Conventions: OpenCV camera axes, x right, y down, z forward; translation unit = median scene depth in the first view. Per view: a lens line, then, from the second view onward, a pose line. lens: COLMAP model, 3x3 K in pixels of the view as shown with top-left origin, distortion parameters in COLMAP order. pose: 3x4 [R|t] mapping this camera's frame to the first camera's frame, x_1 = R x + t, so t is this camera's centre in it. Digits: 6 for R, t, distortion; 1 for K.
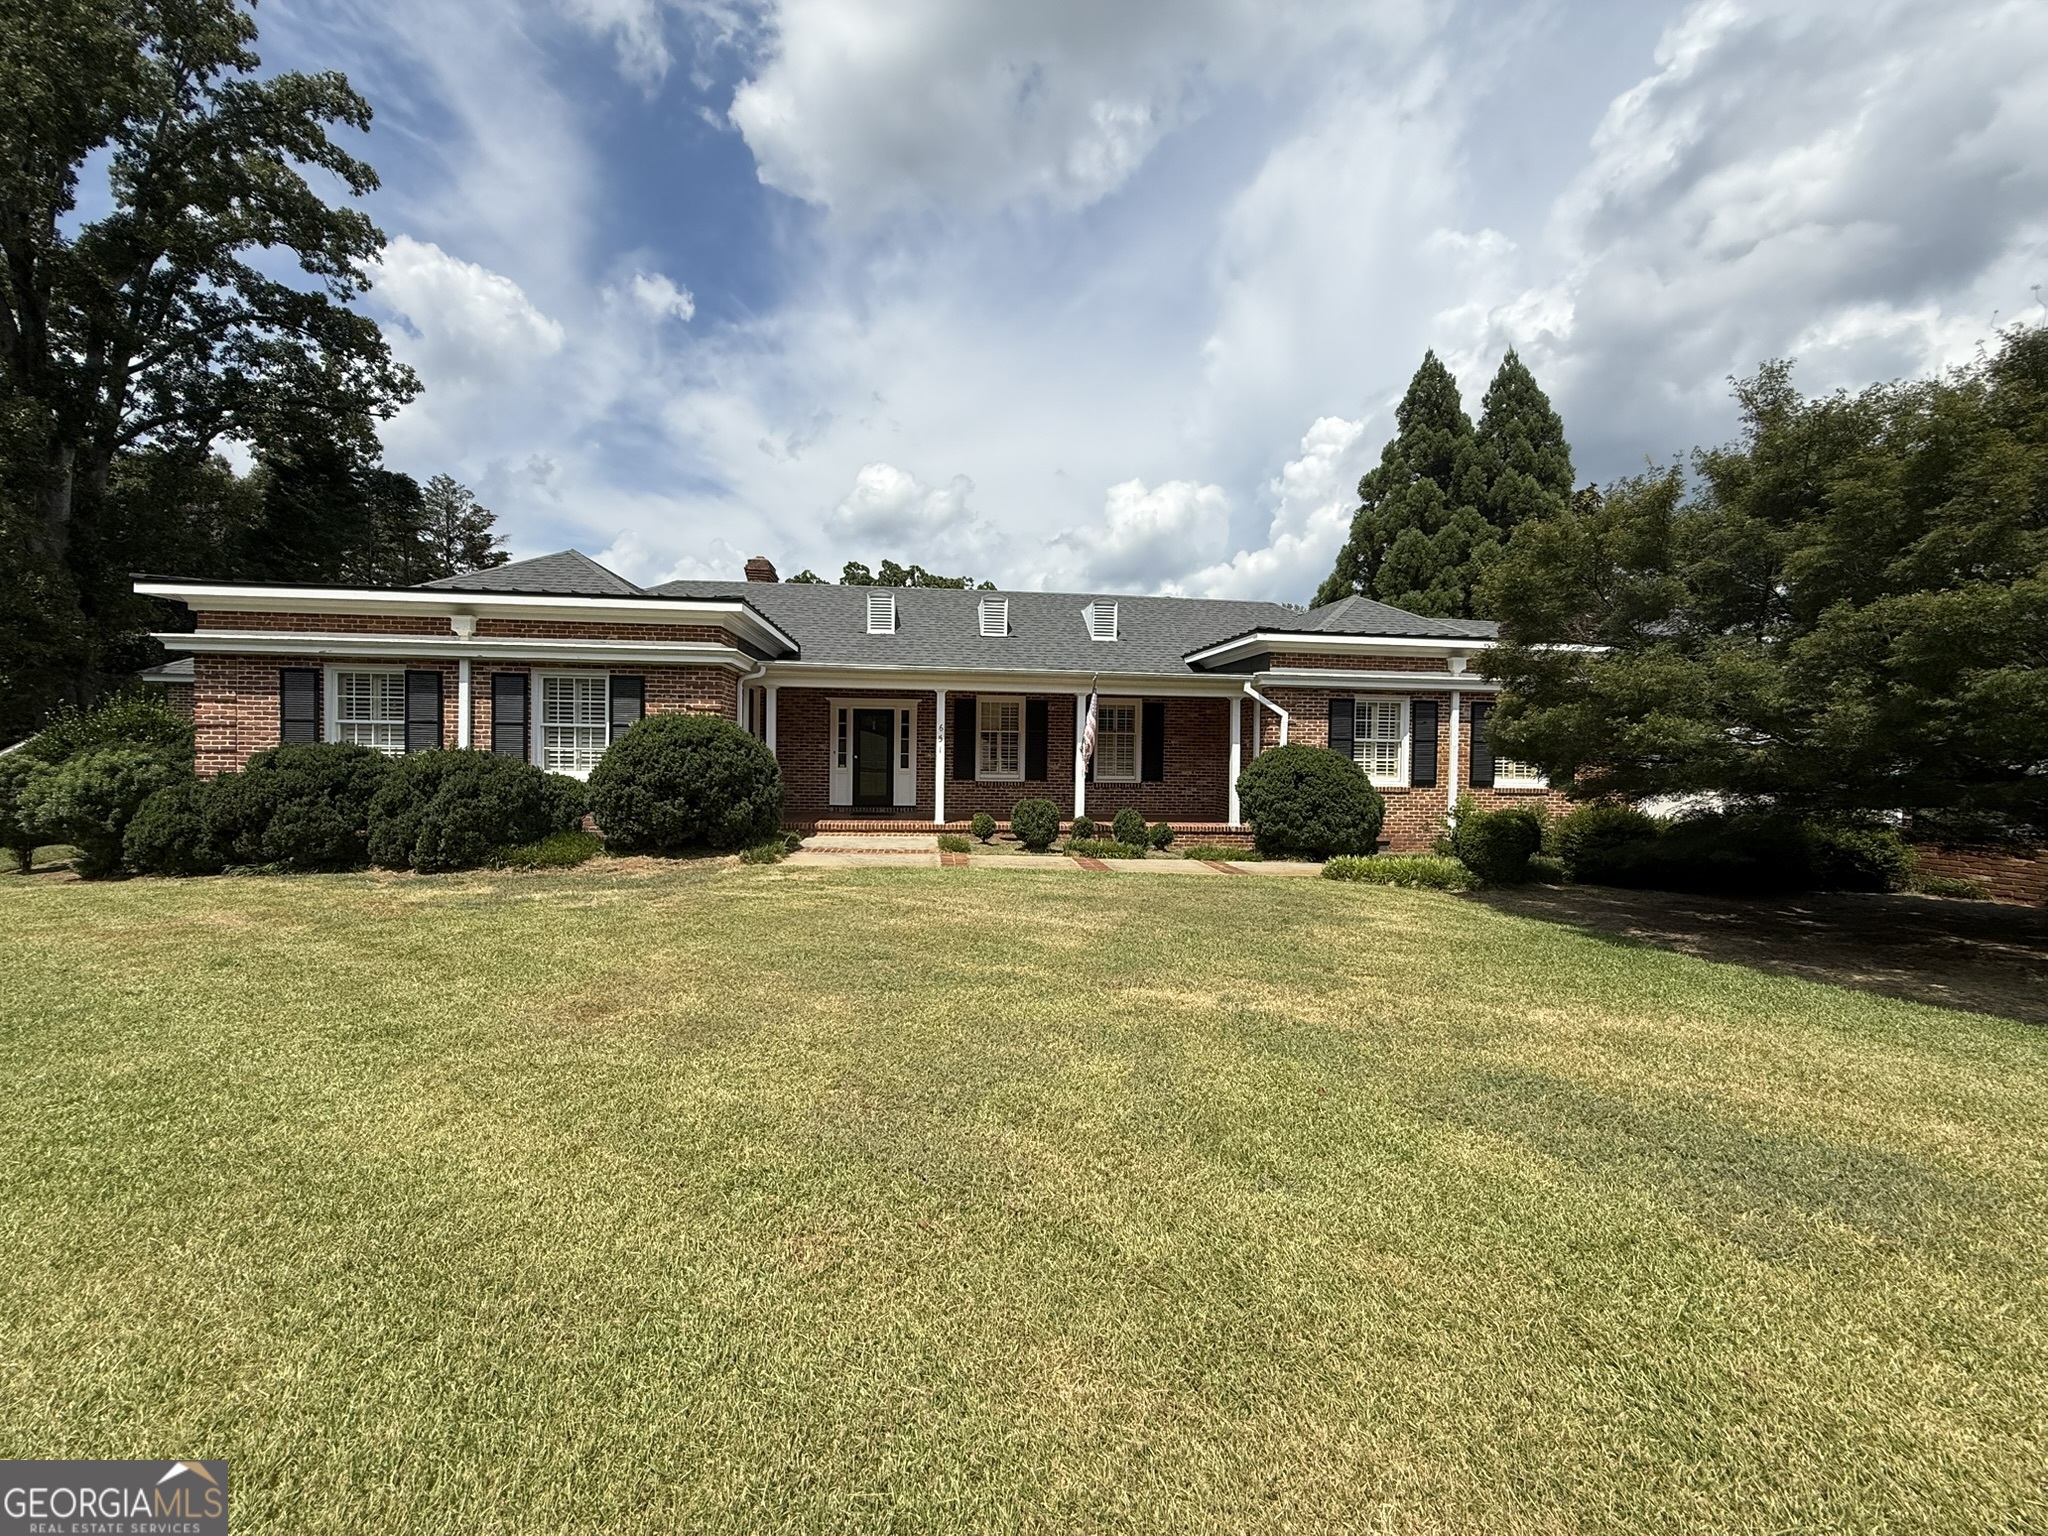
lens RADIAL K [[813.2, 0, 1018.6], [0, 813.2, 767.6], [0, 0, 1]] dist [-0.001444, -0.000125]
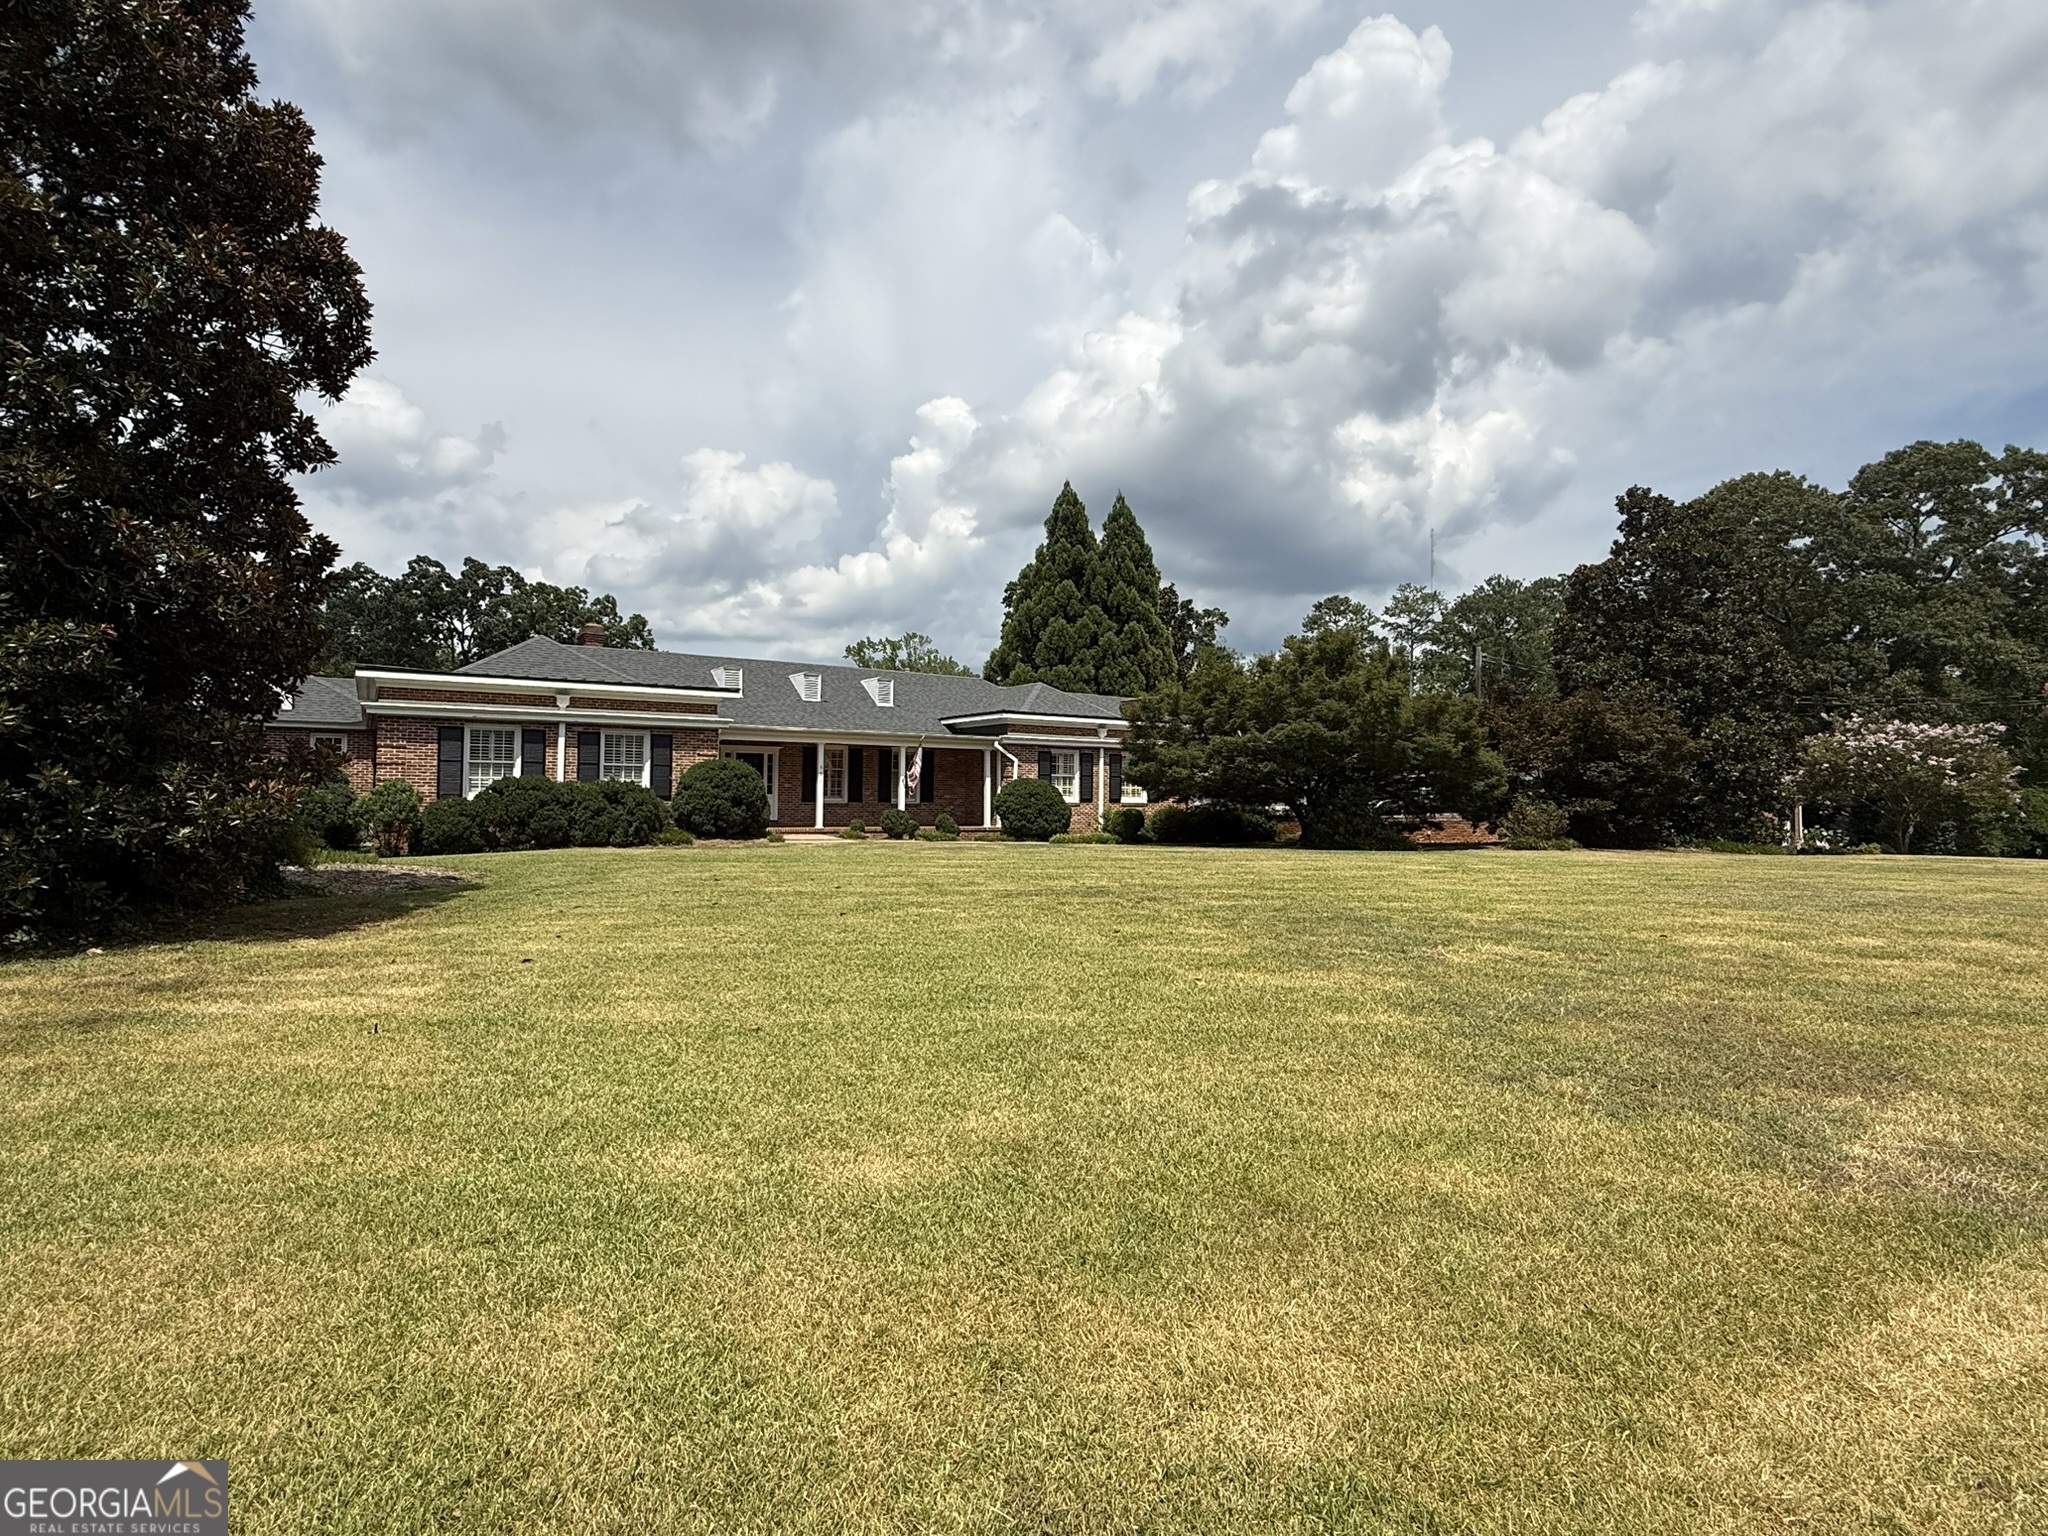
lens RADIAL K [[991.6, 0, 1024.0], [0, 991.6, 768.0], [0, 0, 1]] dist [0.001025, 0.000048]
pose [[0.899874, 0.005493, 0.436116, -0.545742], [0.012614, 0.999175, -0.038612, 0.030393], [-0.435968, 0.040247, 0.899062, -0.848193]]
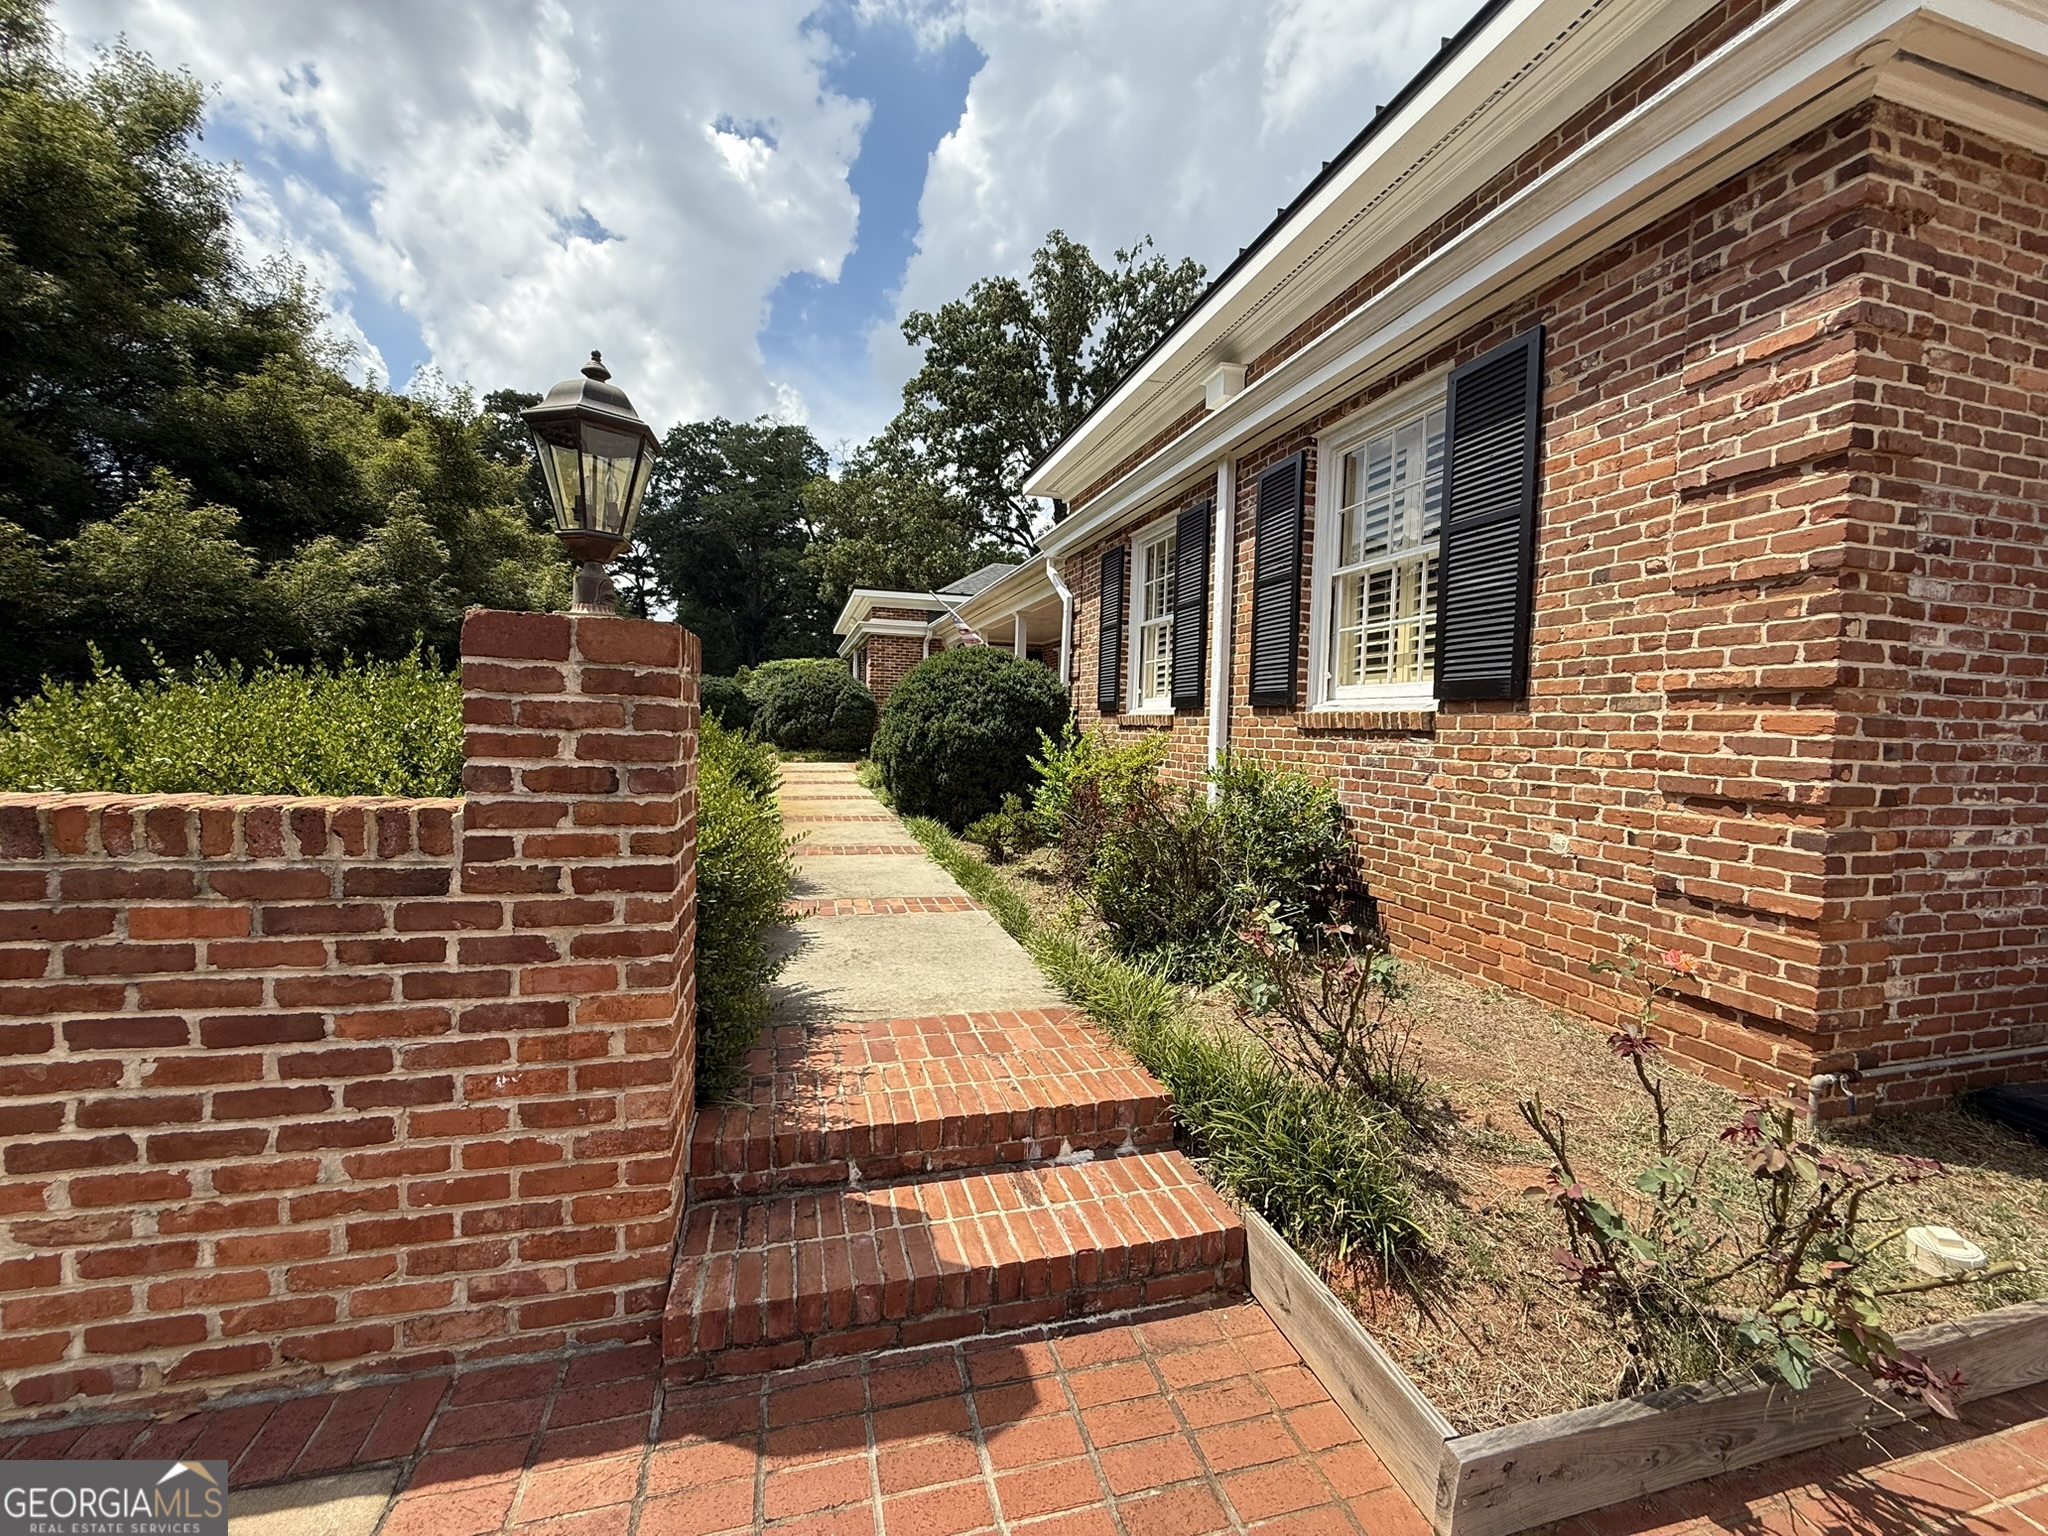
lens RADIAL K [[813.2, 0, 1018.6], [0, 813.2, 767.6], [0, 0, 1]] dist [-0.001444, -0.000125]
pose [[0.175587, 0.033223, -0.983903, 0.722390], [-0.019133, 0.999357, 0.030330, 0.037013], [0.984278, 0.013499, 0.176110, 0.828015]]
